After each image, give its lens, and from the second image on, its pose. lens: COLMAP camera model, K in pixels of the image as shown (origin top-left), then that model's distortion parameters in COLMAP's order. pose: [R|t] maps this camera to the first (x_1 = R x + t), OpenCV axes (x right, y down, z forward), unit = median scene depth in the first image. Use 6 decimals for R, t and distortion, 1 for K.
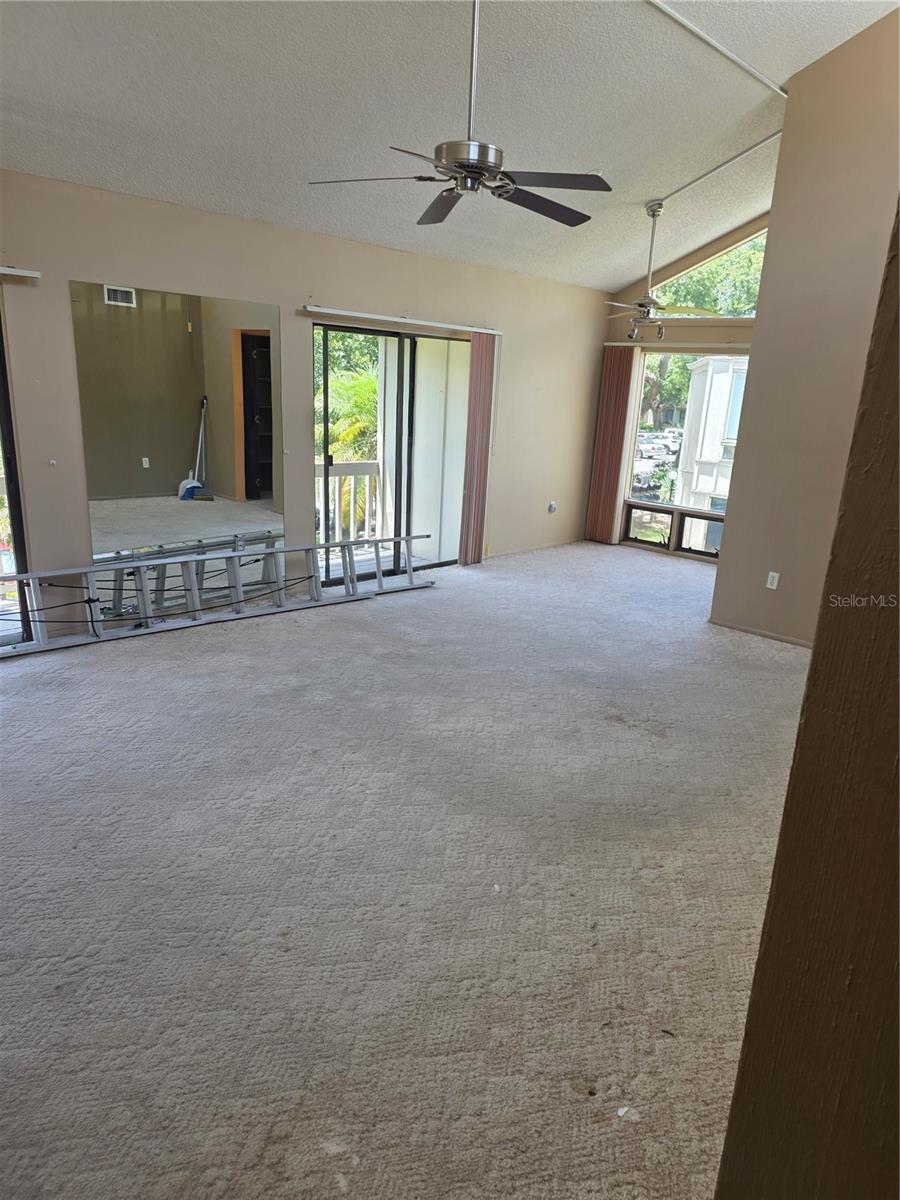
lens RADIAL K [[812.4, 0, 459.0], [0, 812.4, 606.0], [0, 0, 1]] dist [0.150543, -0.269487]
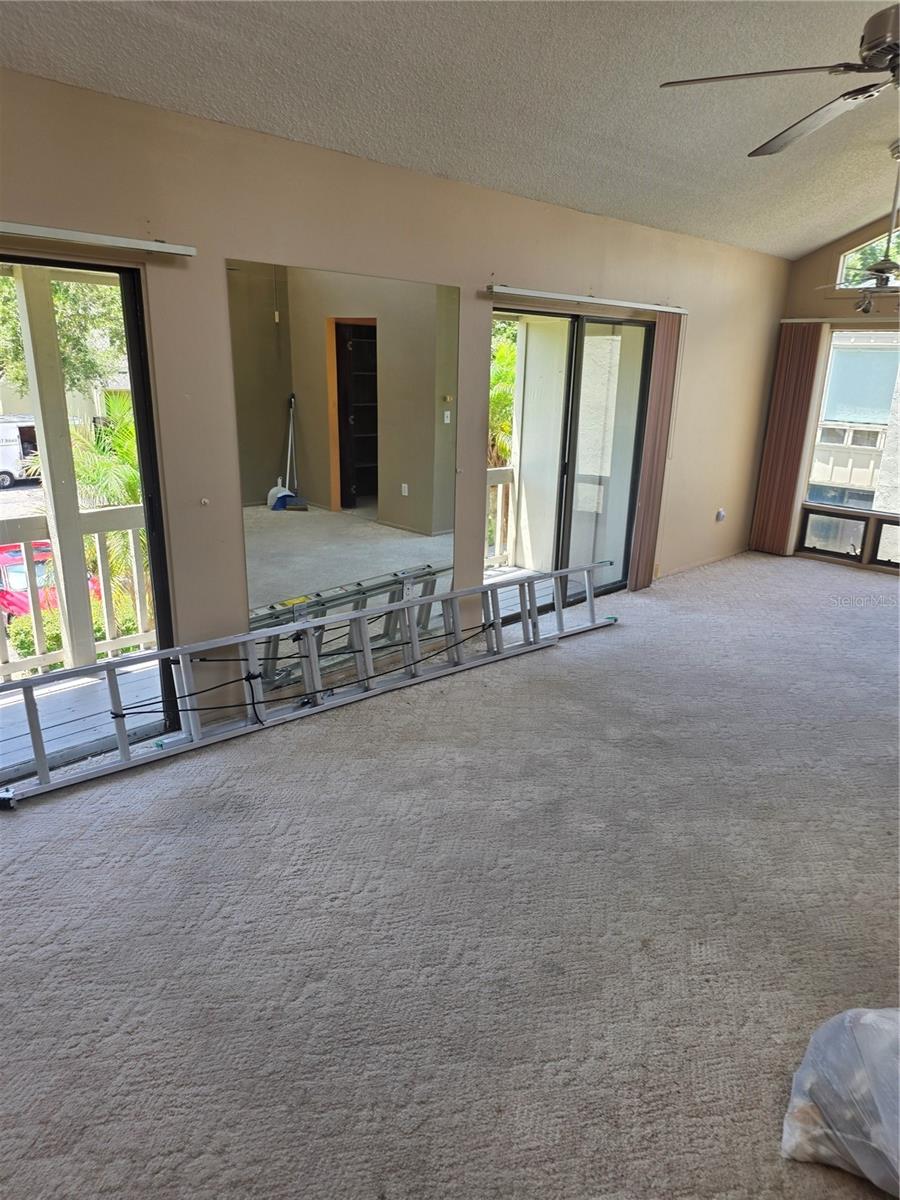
lens RADIAL K [[801.7, 0, 456.3], [0, 801.7, 599.8], [0, 0, 1]] dist [0.115510, -0.136320]
pose [[0.999447, -0.017435, -0.028300, -0.172744], [0.017939, 0.999683, 0.017650, -0.066620], [0.027983, -0.018148, 0.999444, 0.186998]]
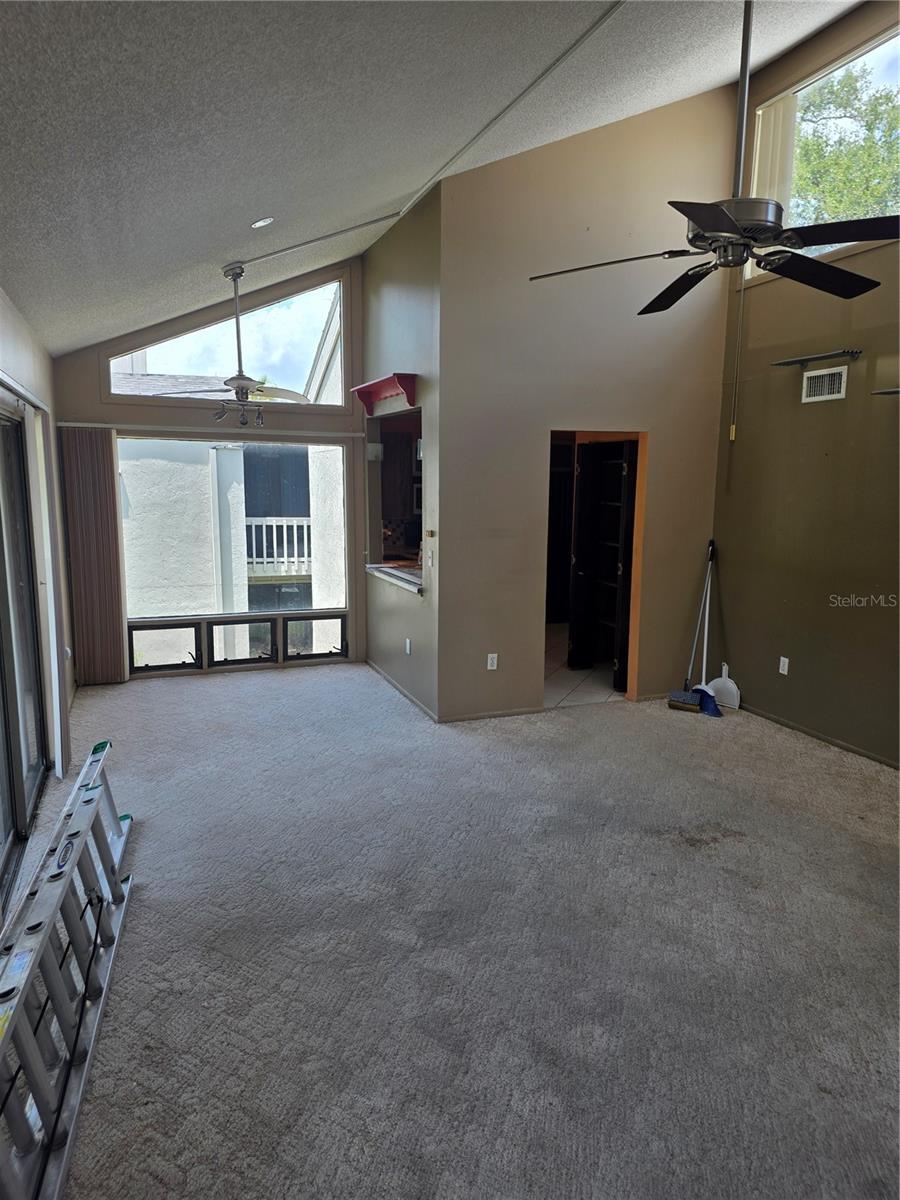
lens RADIAL K [[801.7, 0, 456.3], [0, 801.7, 599.8], [0, 0, 1]] dist [0.115510, -0.136320]
pose [[0.421374, -0.189270, 0.886916, -0.438861], [0.258431, 0.962490, 0.082617, -0.172490], [-0.869286, 0.194394, 0.454482, 0.498885]]
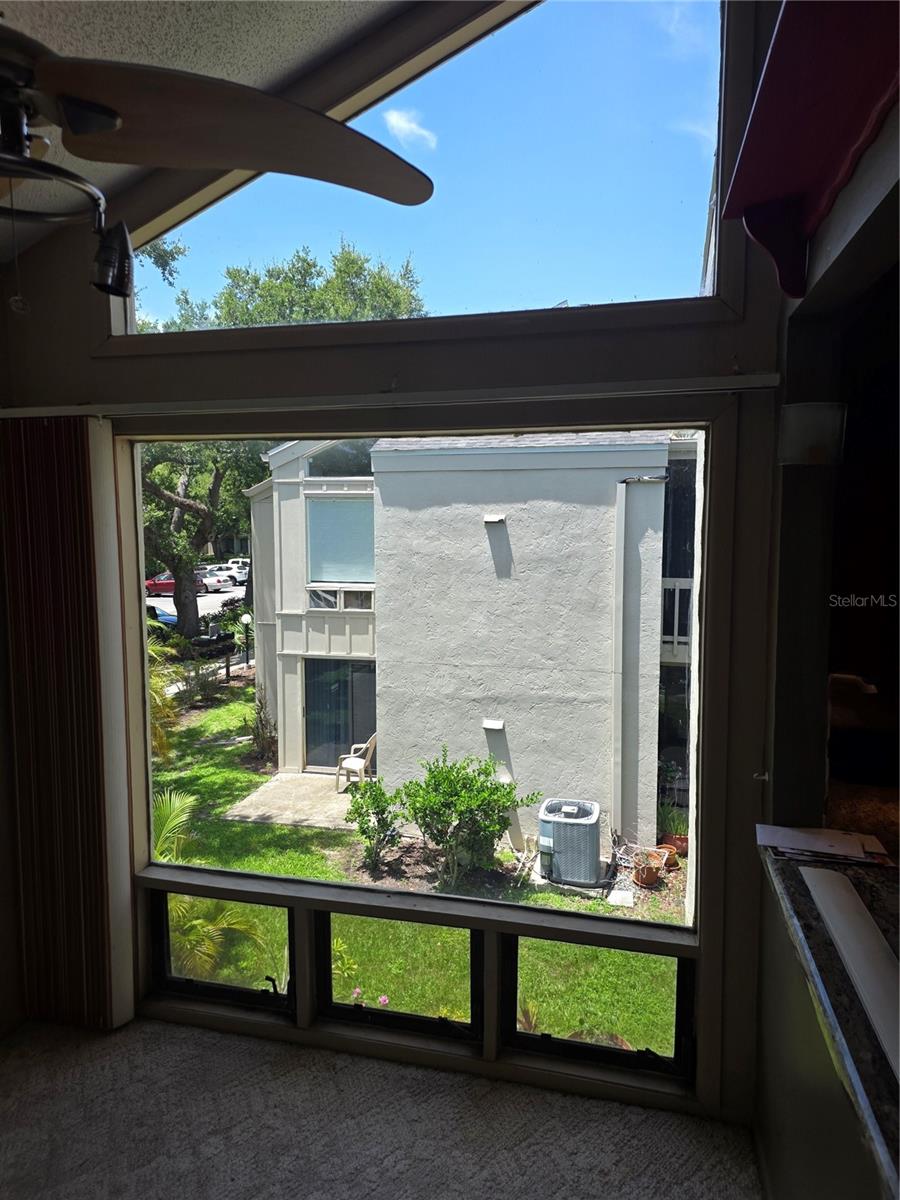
lens RADIAL K [[777.1, 0, 450.1], [0, 777.1, 592.4], [0, 0, 1]] dist [0.044197, -0.021242]
pose [[0.865875, -0.106198, 0.488859, 0.222442], [0.182905, 0.976756, -0.111778, -0.236863], [-0.465625, 0.186201, 0.865172, 0.857025]]
